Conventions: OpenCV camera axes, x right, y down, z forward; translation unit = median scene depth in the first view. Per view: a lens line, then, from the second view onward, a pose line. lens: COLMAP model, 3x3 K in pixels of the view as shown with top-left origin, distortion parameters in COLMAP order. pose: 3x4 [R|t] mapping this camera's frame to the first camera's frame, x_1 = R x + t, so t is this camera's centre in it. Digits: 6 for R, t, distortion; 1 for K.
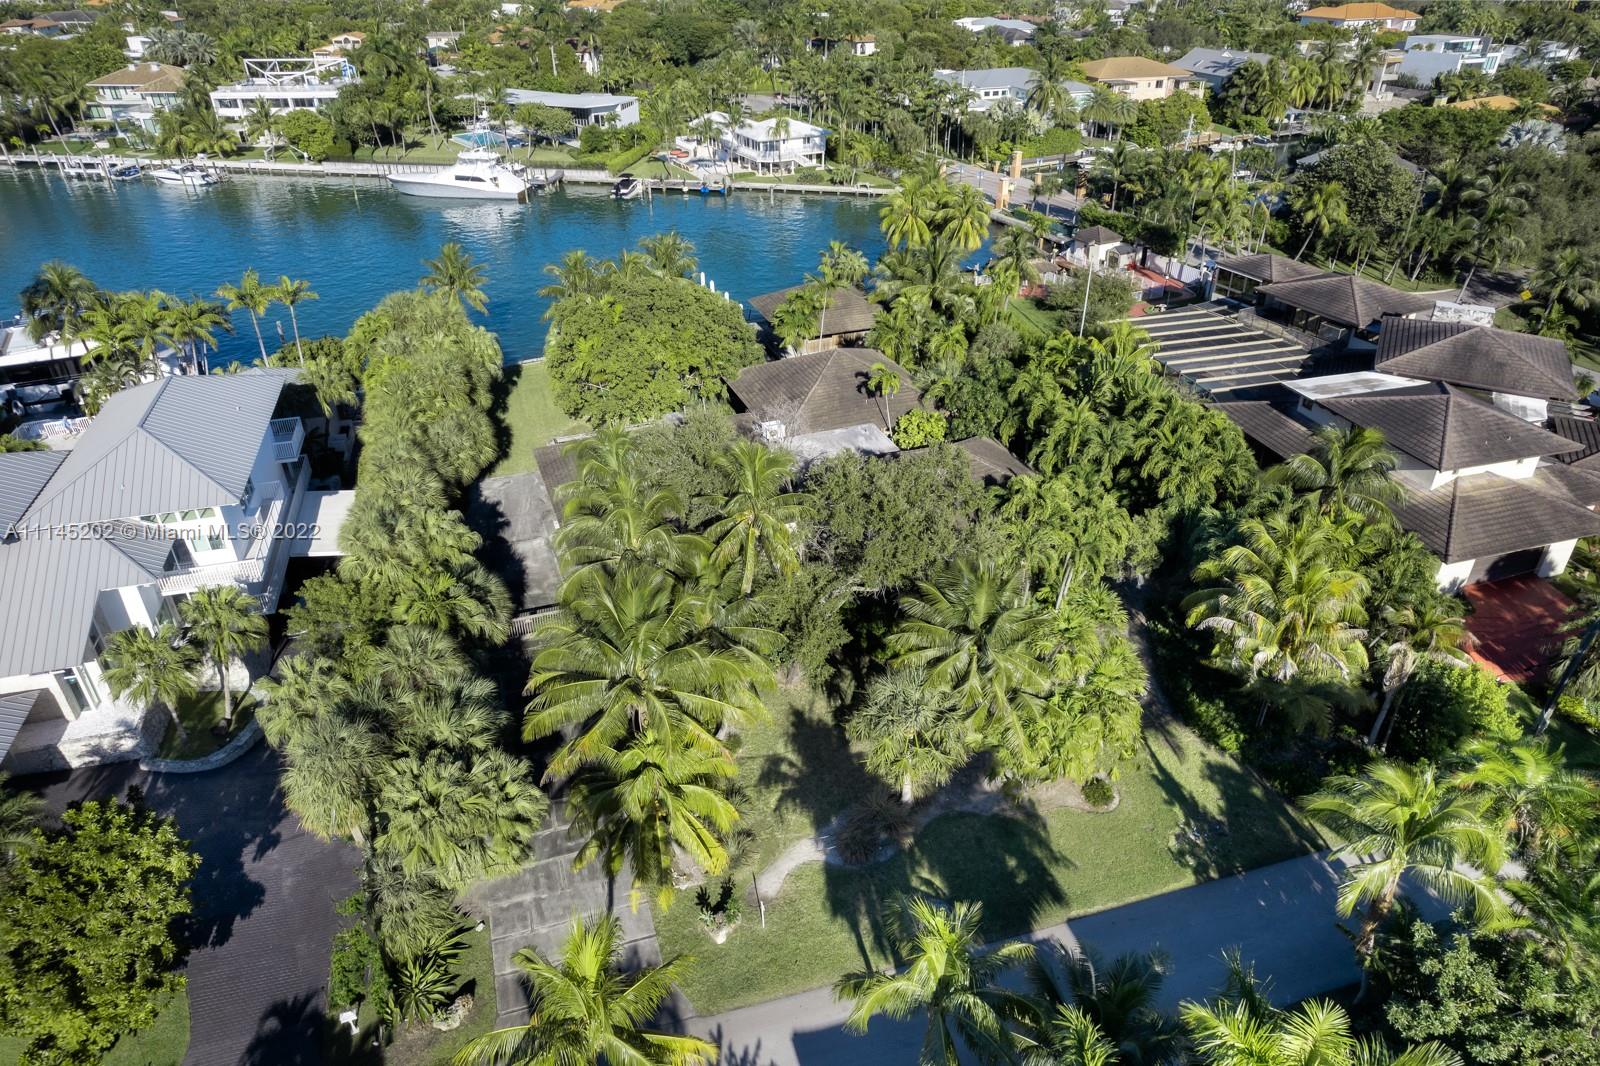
lens RADIAL K [[1036.4, 0, 809.4], [0, 1036.4, 531.6], [0, 0, 1]] dist [-0.074361, 0.071546]
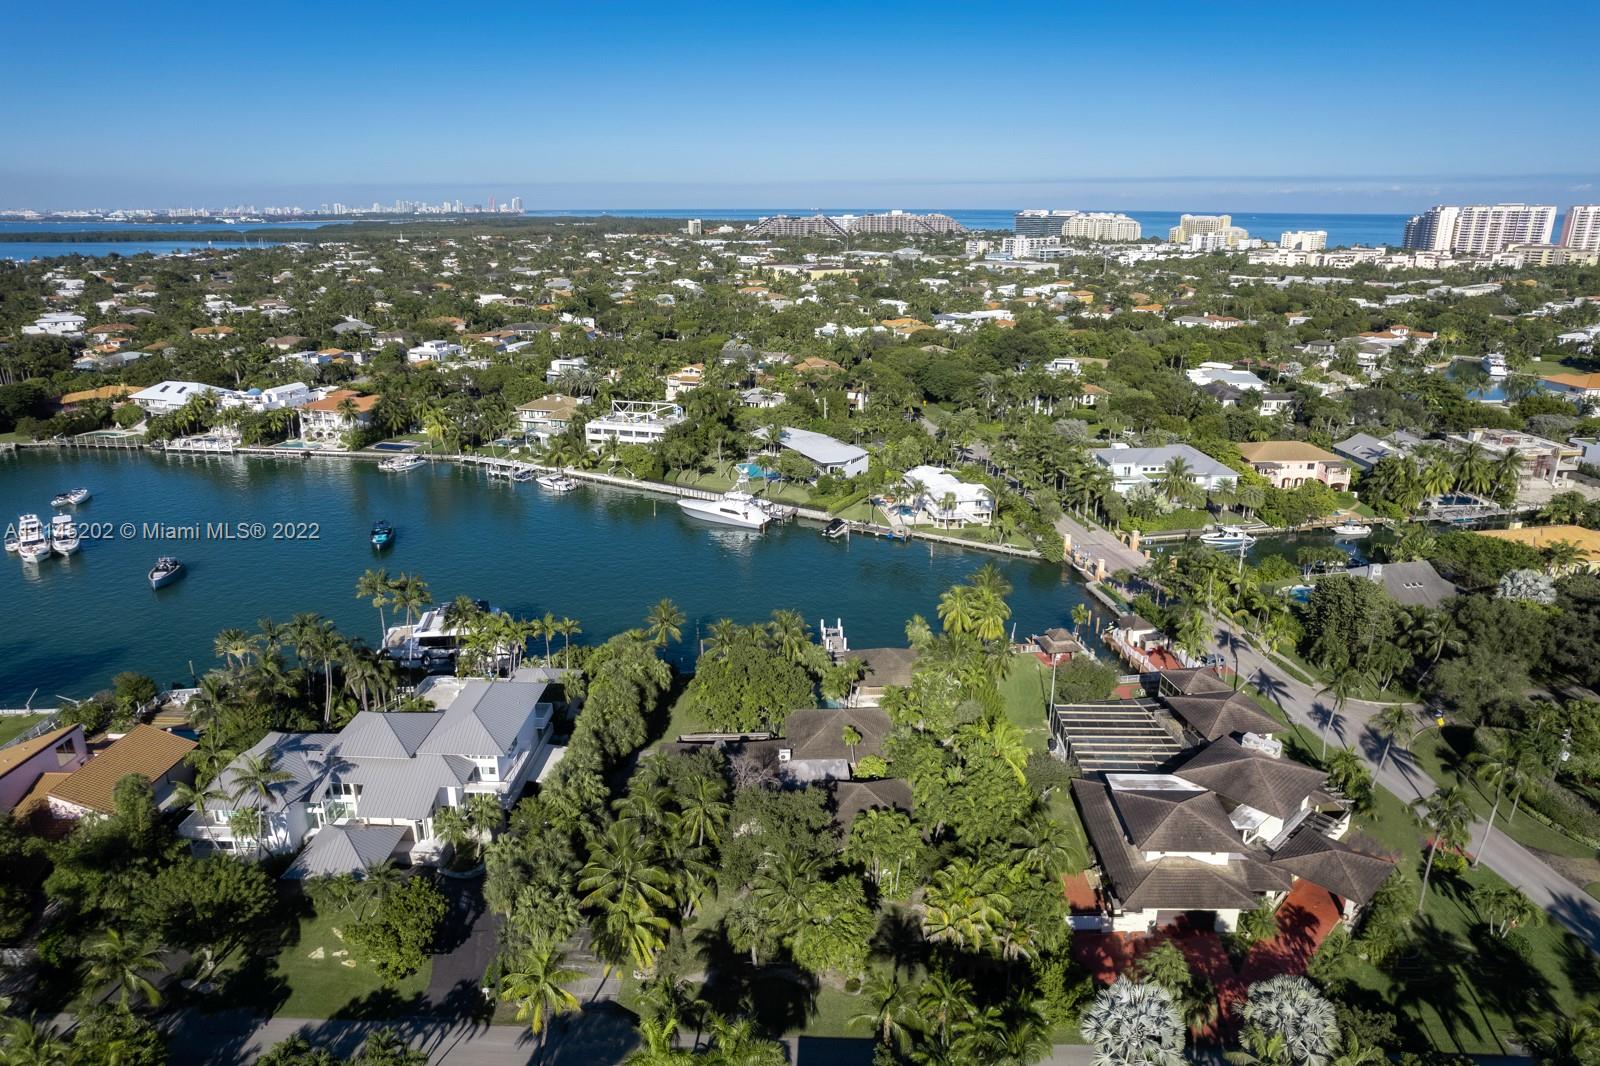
lens RADIAL K [[1036.4, 0, 809.4], [0, 1036.4, 531.6], [0, 0, 1]] dist [-0.074361, 0.071546]
pose [[0.948085, 0.103295, -0.300774, 0.423657], [-0.167375, 0.966265, -0.195749, -0.109467], [0.270407, 0.235929, 0.933390, -0.622422]]
